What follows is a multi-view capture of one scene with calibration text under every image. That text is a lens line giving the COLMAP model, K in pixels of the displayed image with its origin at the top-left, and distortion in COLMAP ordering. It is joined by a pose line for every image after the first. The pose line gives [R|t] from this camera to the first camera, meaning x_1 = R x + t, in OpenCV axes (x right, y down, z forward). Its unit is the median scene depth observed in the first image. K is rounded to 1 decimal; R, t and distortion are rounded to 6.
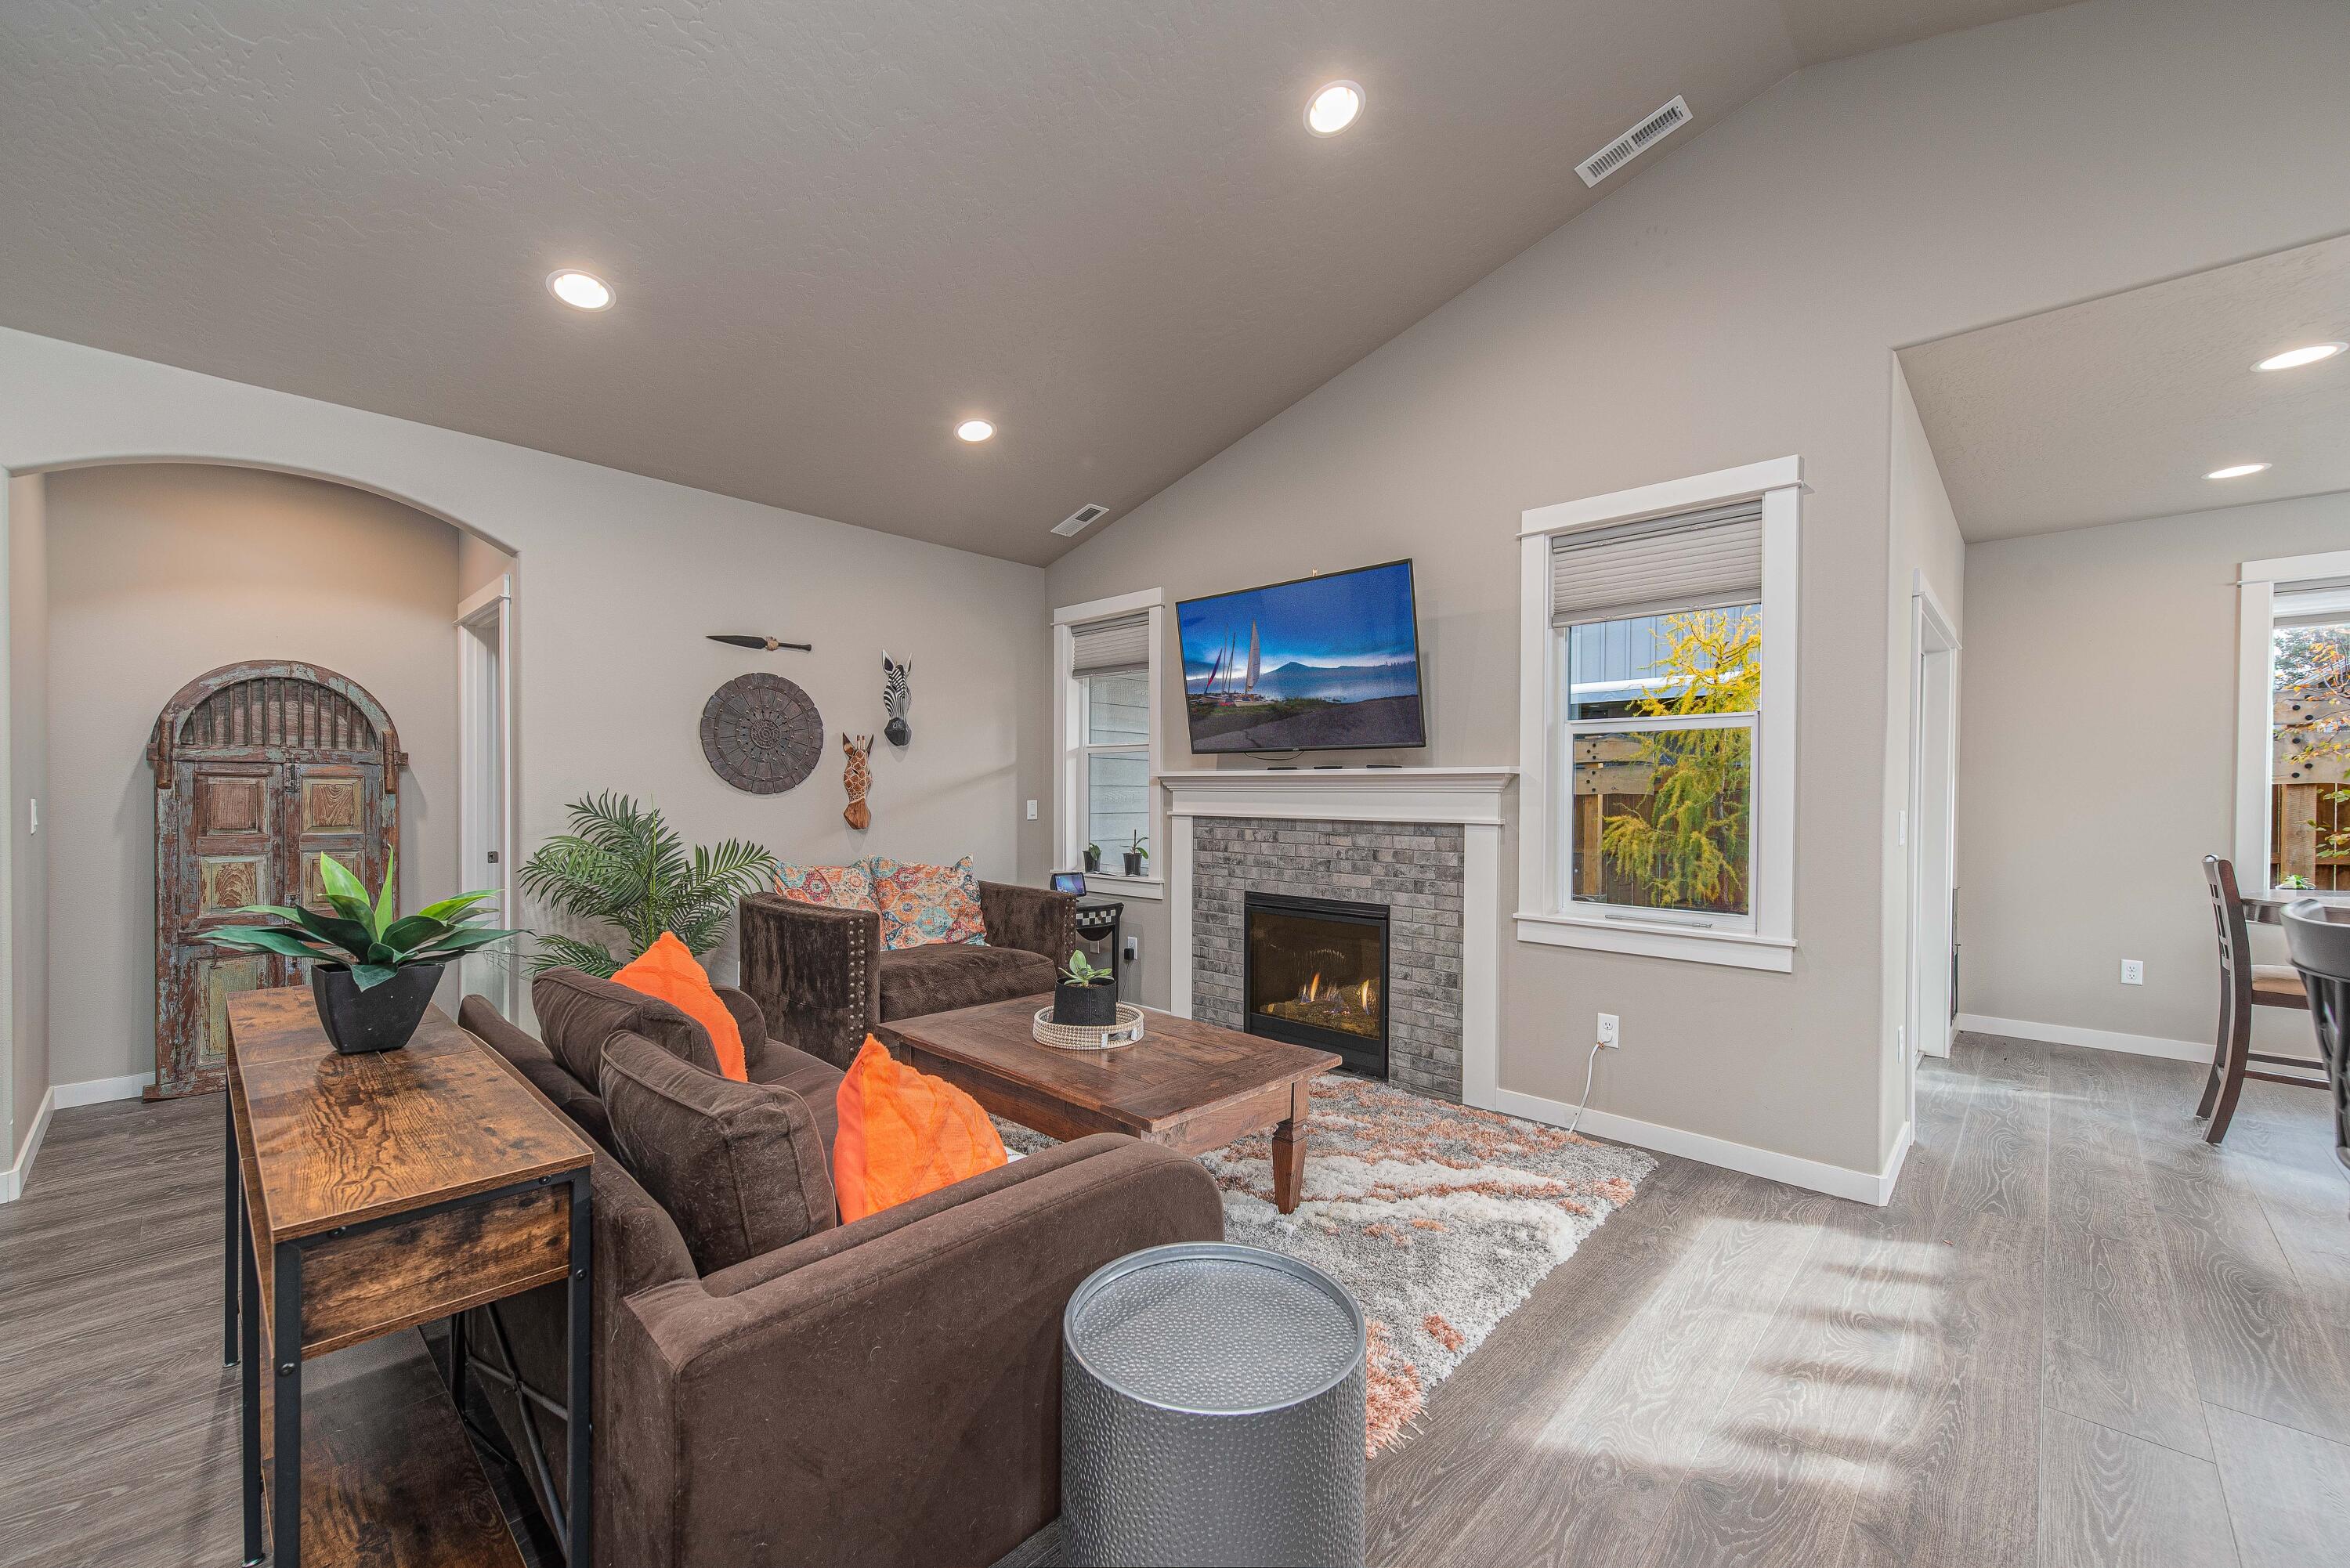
lens RADIAL K [[929.8, 0, 1177.8], [0, 929.8, 800.2], [0, 0, 1]] dist [0.009584, -0.000164]
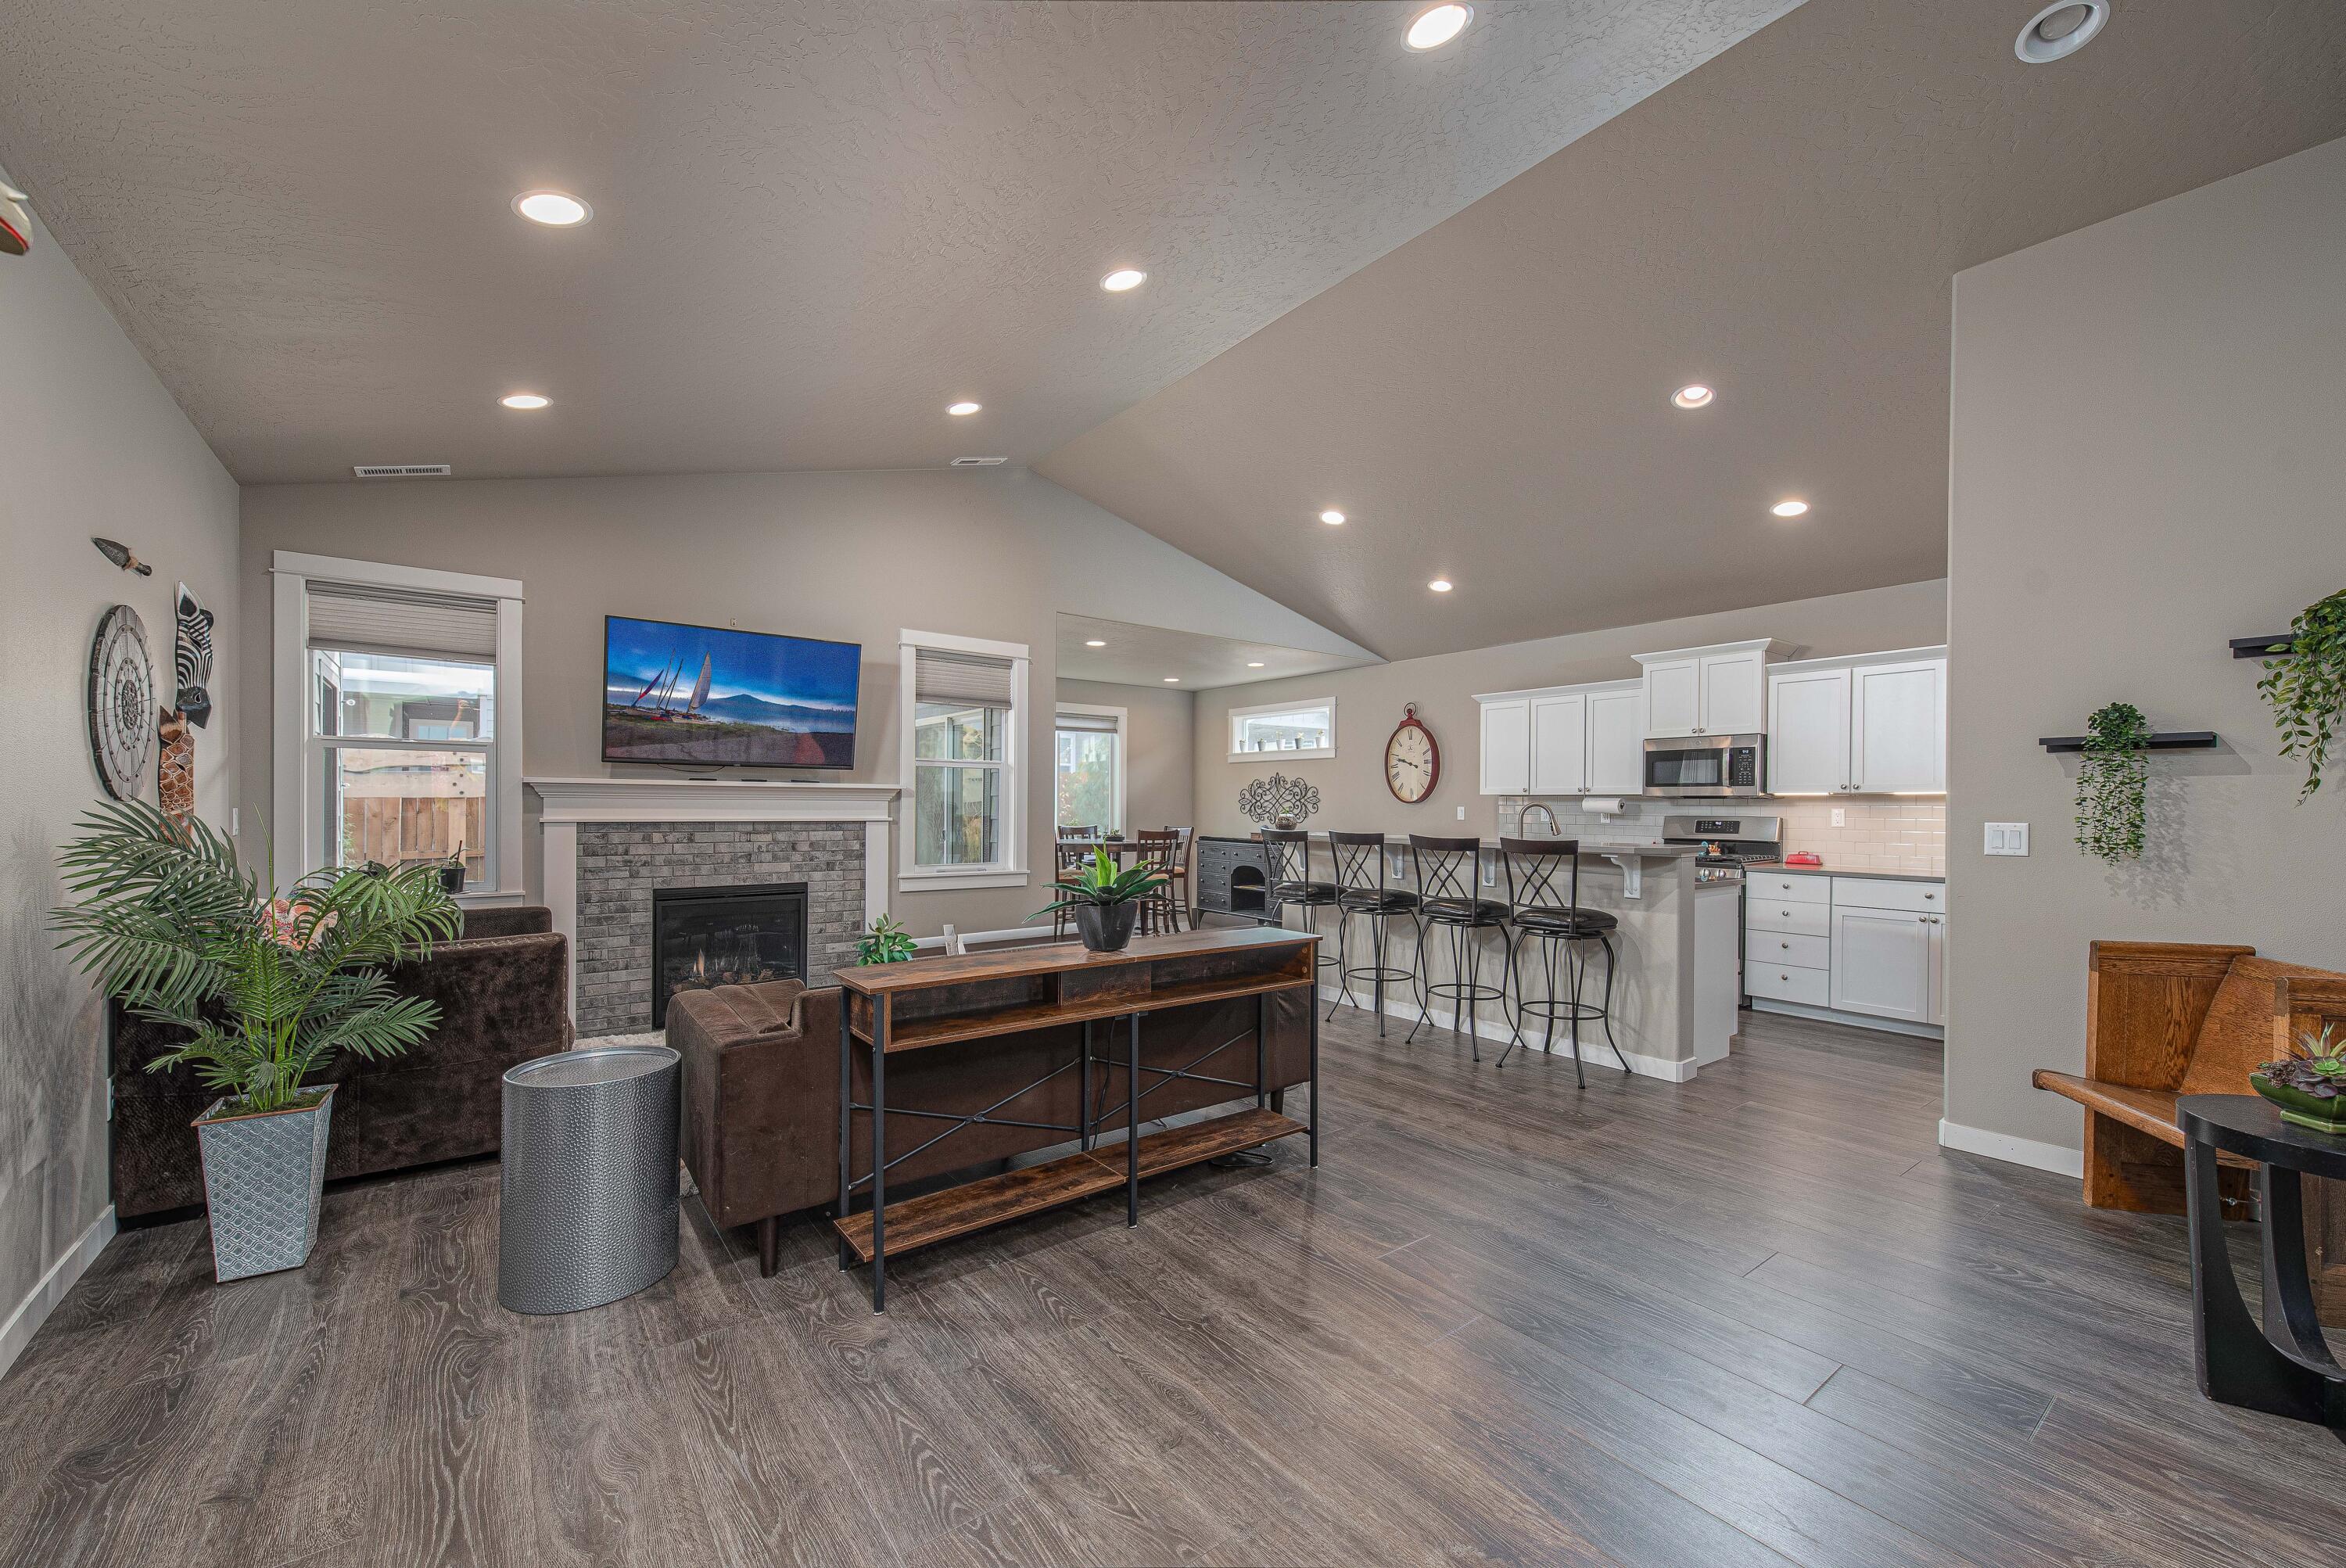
lens RADIAL K [[928.4, 0, 1177.4], [0, 928.4, 794.8], [0, 0, 1]] dist [0.009584, -0.000164]
pose [[0.161301, 0.007246, 0.986879, -1.007923], [0.002021, 0.999969, -0.007672, -0.004221], [-0.986903, 0.003232, 0.161281, 0.231151]]
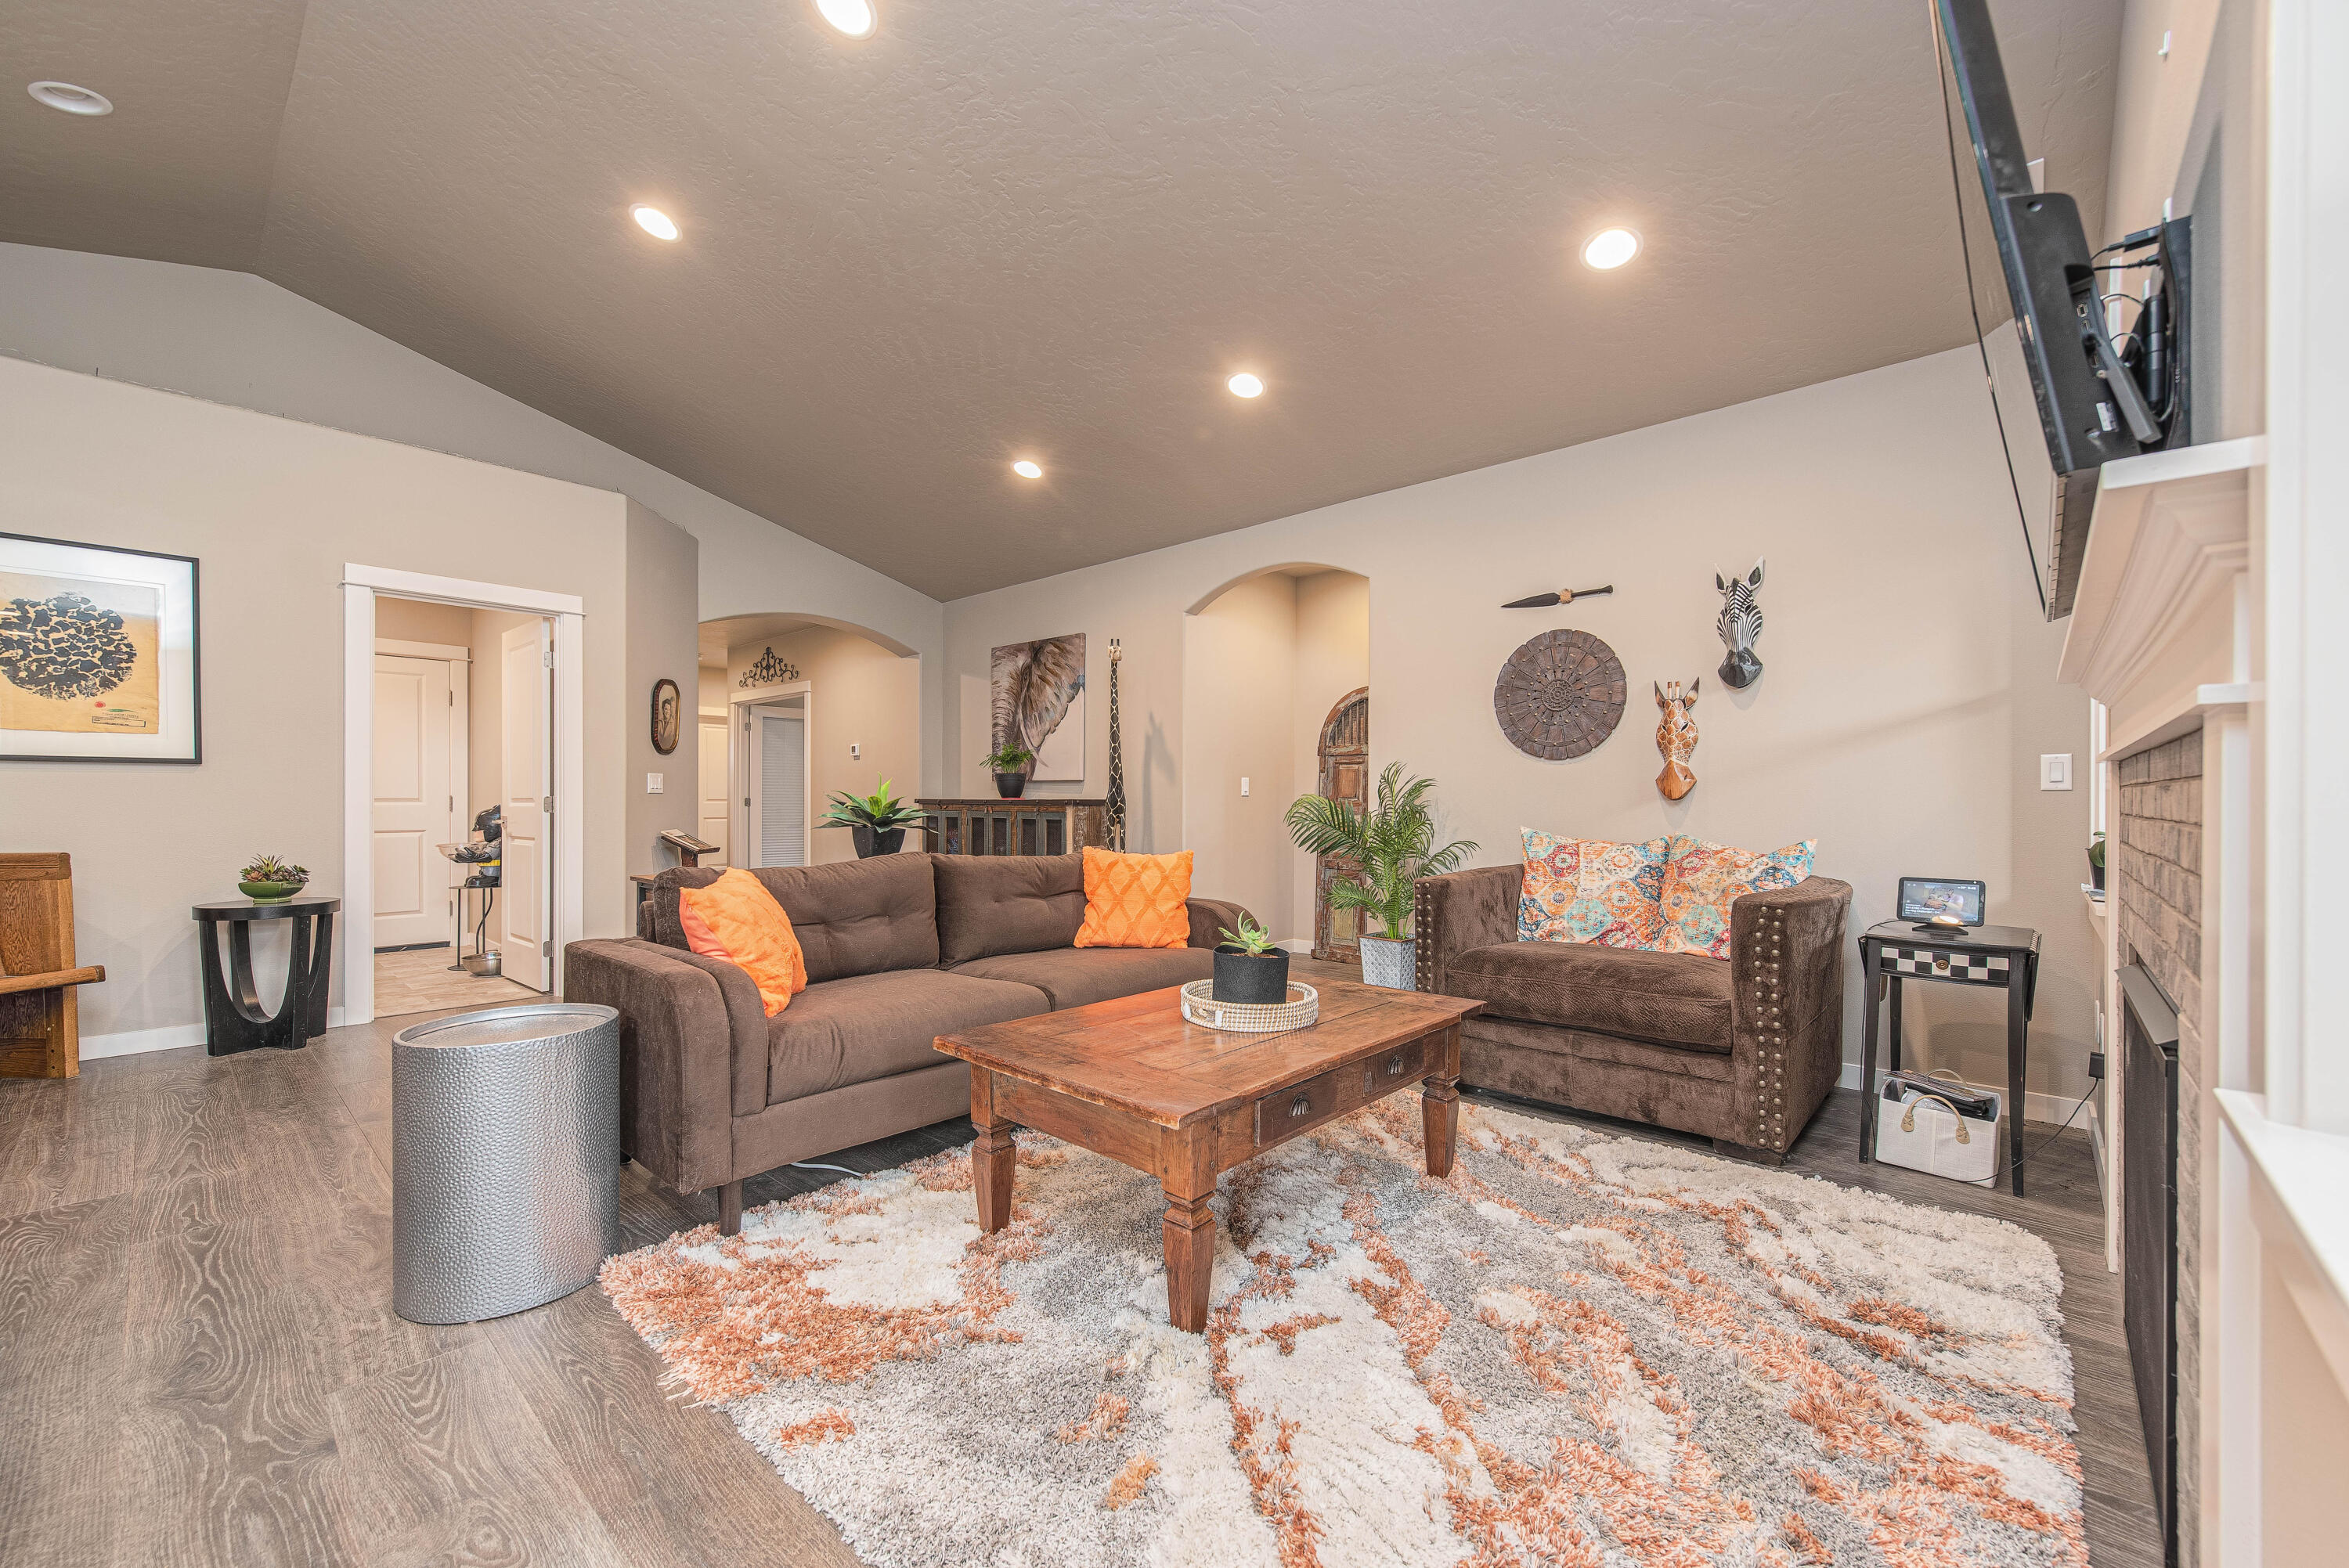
lens RADIAL K [[929.4, 0, 1172.6], [0, 929.4, 796.4], [0, 0, 1]] dist [0.009584, -0.000164]
pose [[0.011571, -0.012361, -0.999857, 0.515723], [-0.006703, 0.999900, -0.012439, 0.047426], [0.999911, 0.006846, 0.011487, 0.646706]]
